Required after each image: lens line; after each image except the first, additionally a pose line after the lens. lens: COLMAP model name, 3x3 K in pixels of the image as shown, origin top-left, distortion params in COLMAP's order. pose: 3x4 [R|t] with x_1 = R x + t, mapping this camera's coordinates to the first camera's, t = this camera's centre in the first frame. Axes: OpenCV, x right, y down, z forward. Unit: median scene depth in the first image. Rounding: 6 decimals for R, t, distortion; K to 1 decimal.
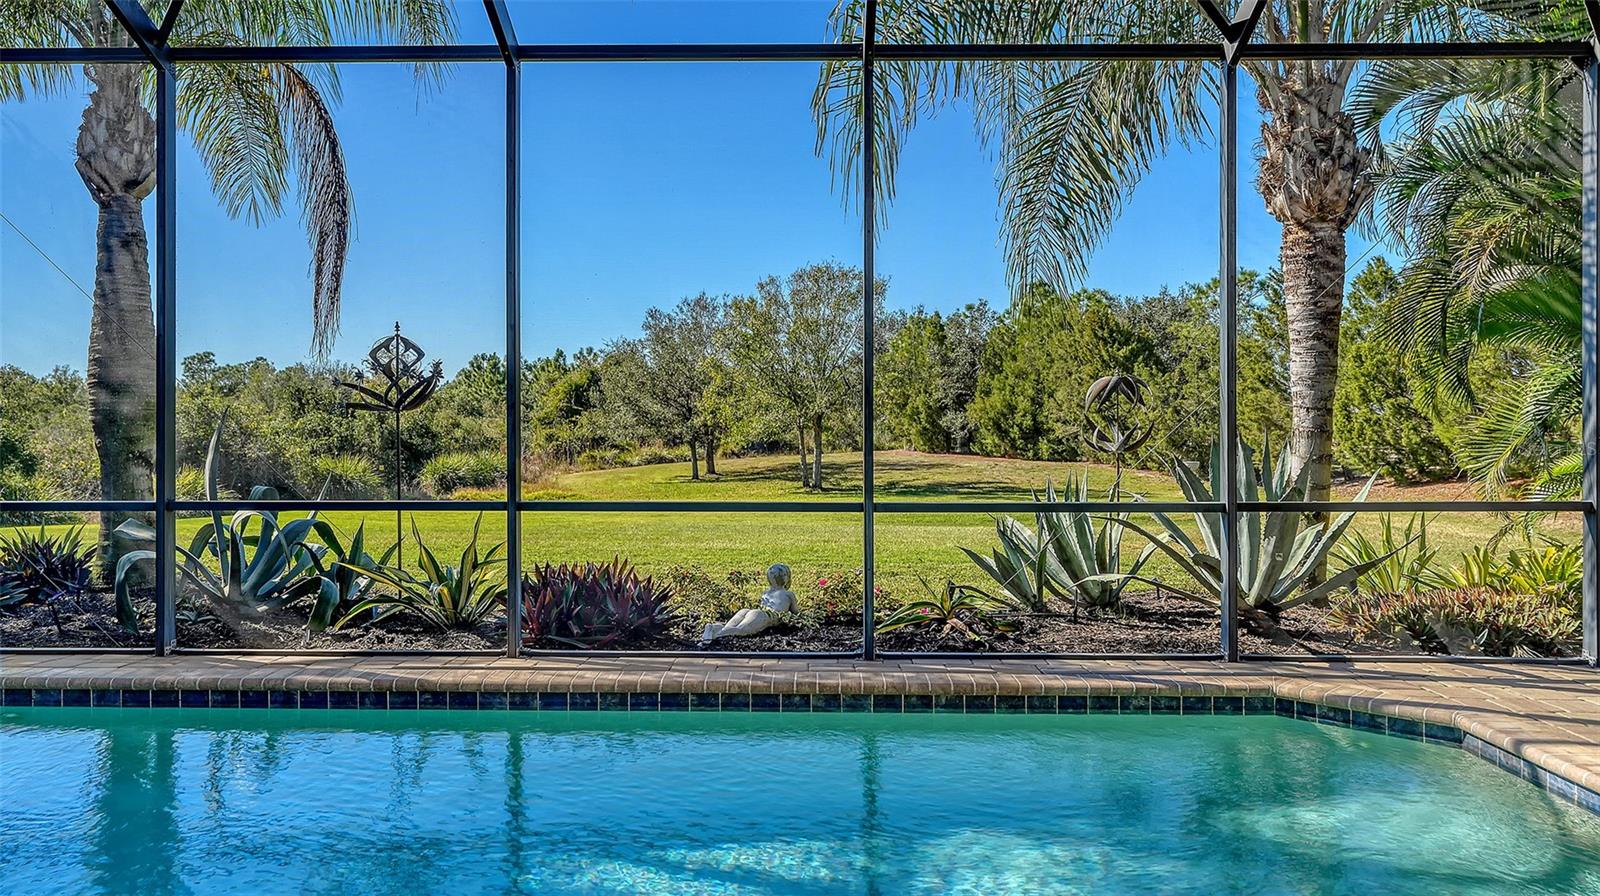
lens RADIAL K [[1095.8, 0, 755.1], [0, 1095.8, 412.8], [0, 0, 1]] dist [-0.000738, 0.000313]
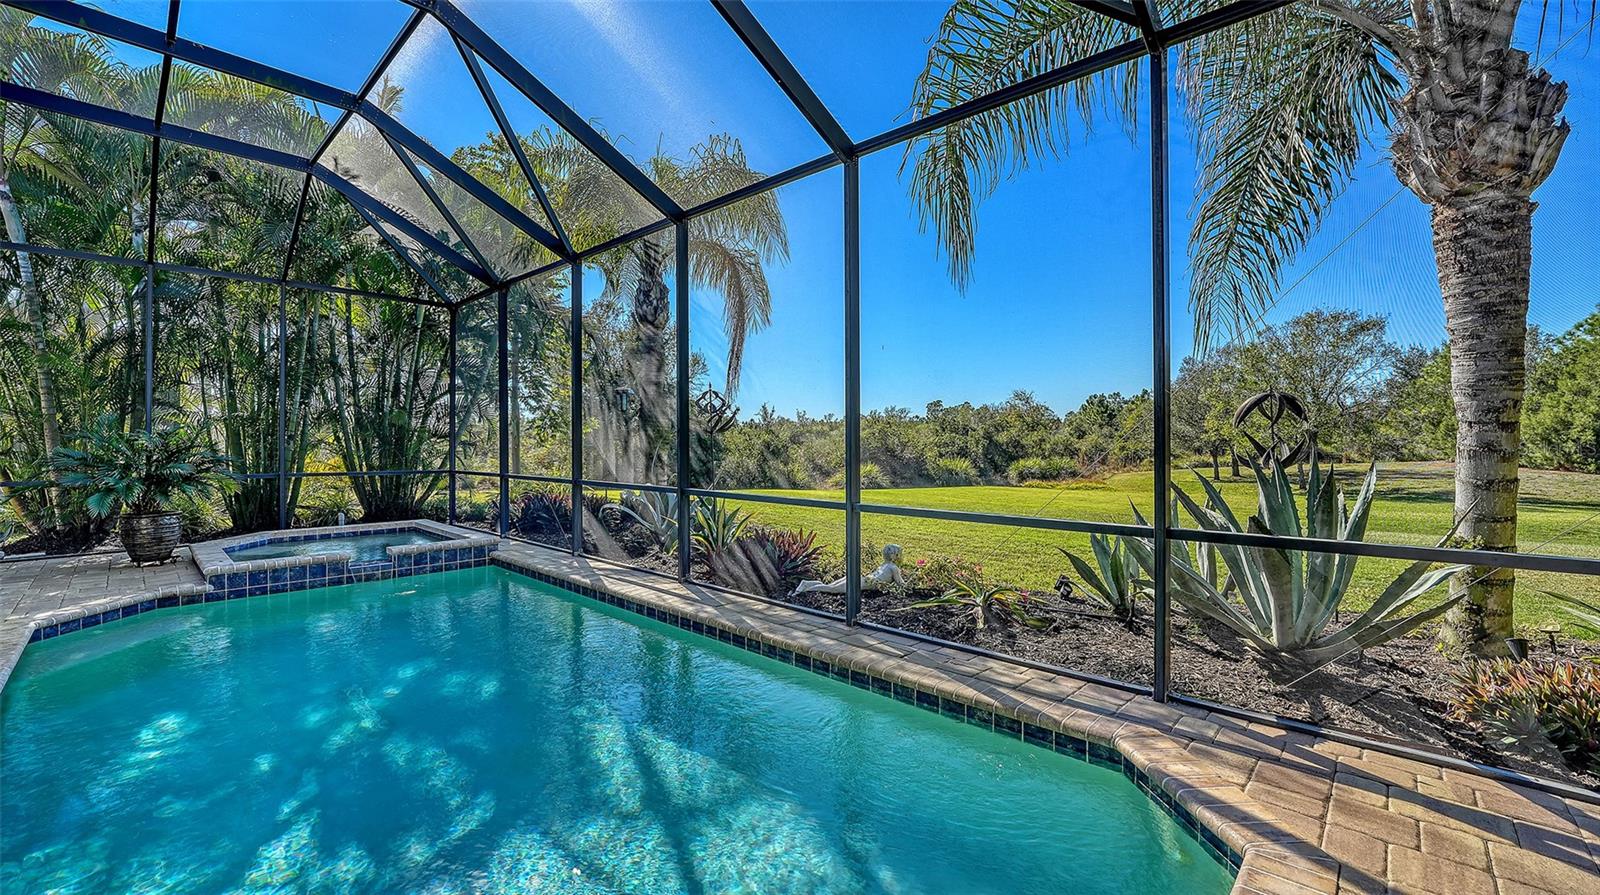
lens RADIAL K [[645.8, 0, 802.2], [0, 645.8, 423.0], [0, 0, 1]] dist [-0.031175, 0.004973]
pose [[0.749586, -0.016830, -0.661693, 0.315379], [0.007101, 0.999824, -0.017386, 0.000188], [0.661869, 0.008334, 0.749573, 0.229602]]
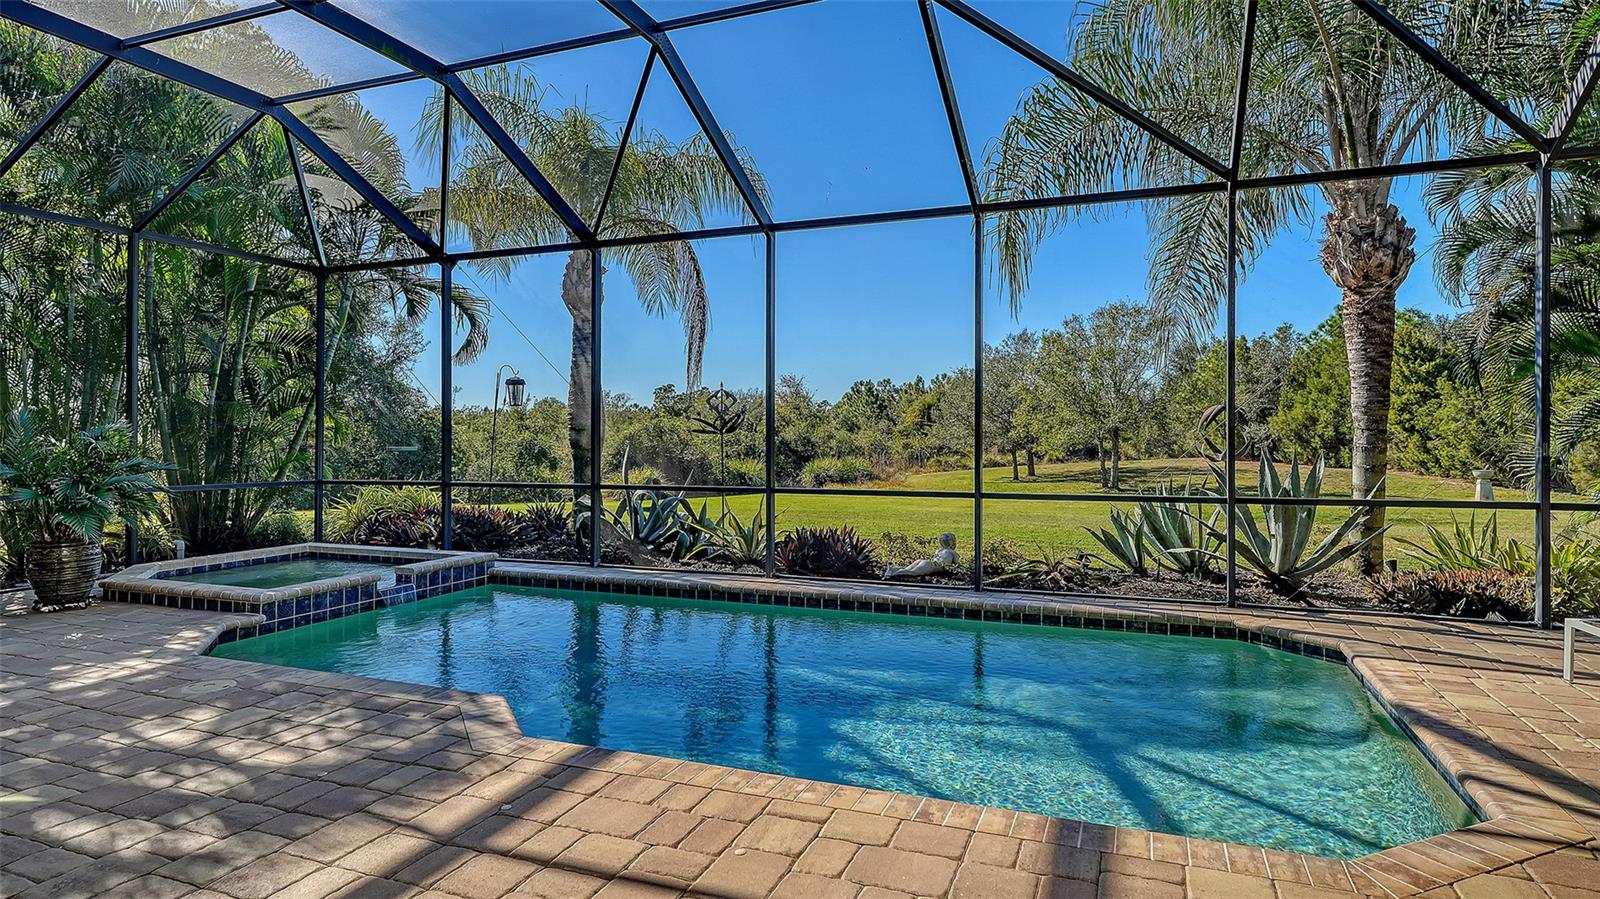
lens RADIAL K [[896.2, 0, 768.5], [0, 896.2, 416.6], [0, 0, 1]] dist [0.002984, -0.001006]
pose [[0.935411, -0.010213, -0.353416, 0.156734], [0.006952, 0.999921, -0.010497, -0.009417], [0.353495, 0.007362, 0.935407, -0.182445]]
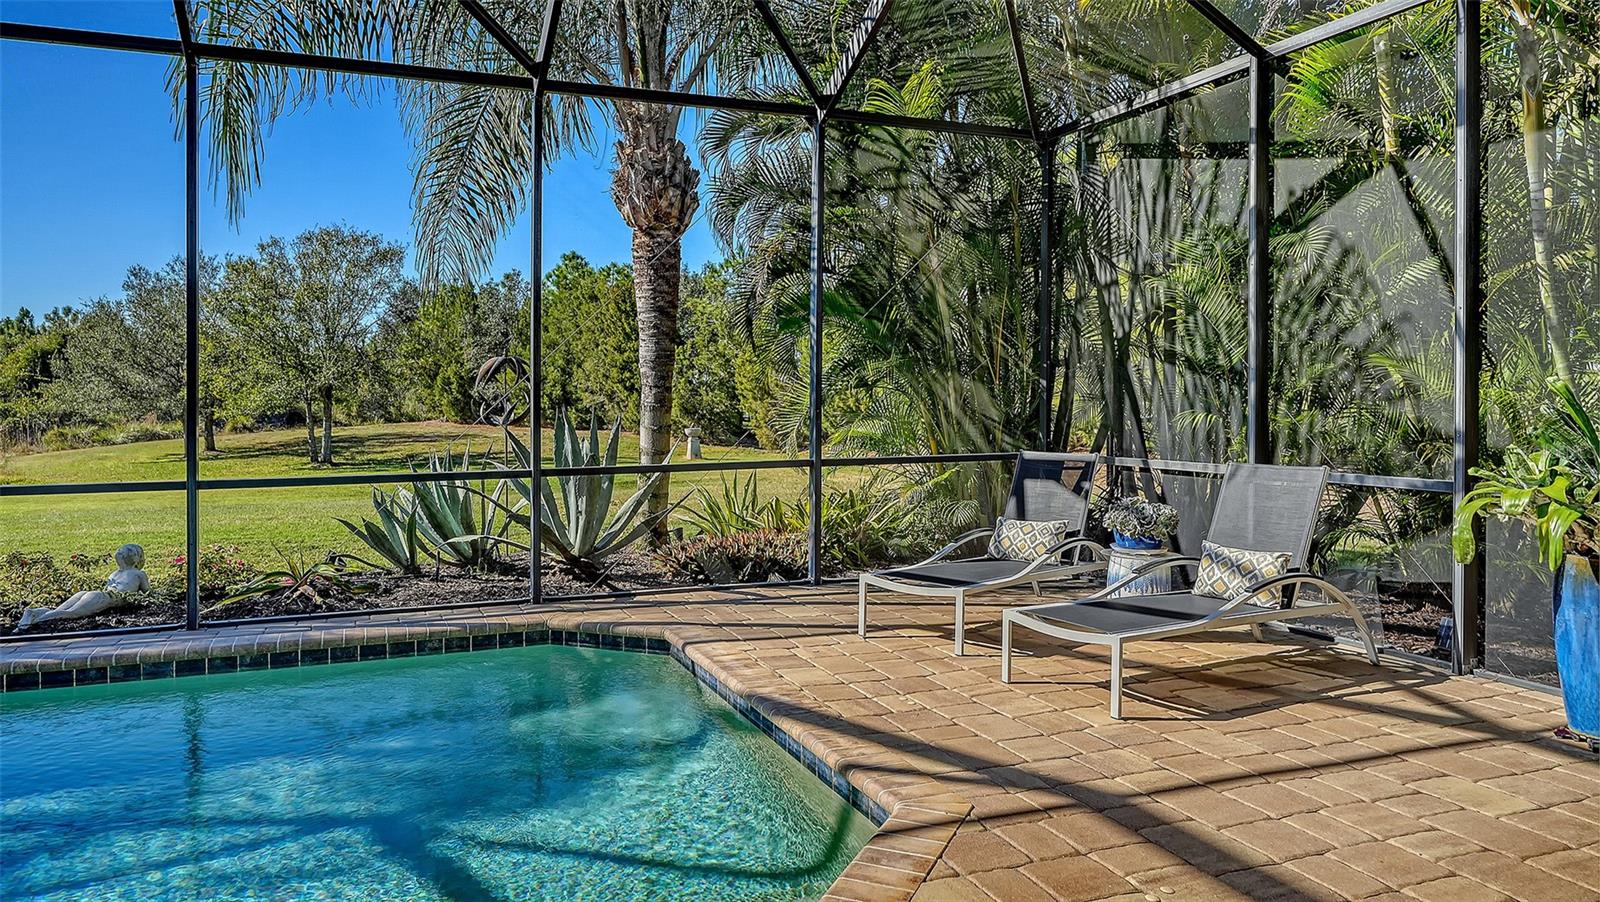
lens RADIAL K [[1106.9, 0, 776.9], [0, 1106.9, 397.2], [0, 0, 1]] dist [-0.003978, -0.001098]
pose [[0.918106, -0.007529, 0.396263, 0.111345], [0.001702, 0.999885, 0.015053, -0.007462], [-0.396330, -0.013145, 0.918014, -0.109008]]
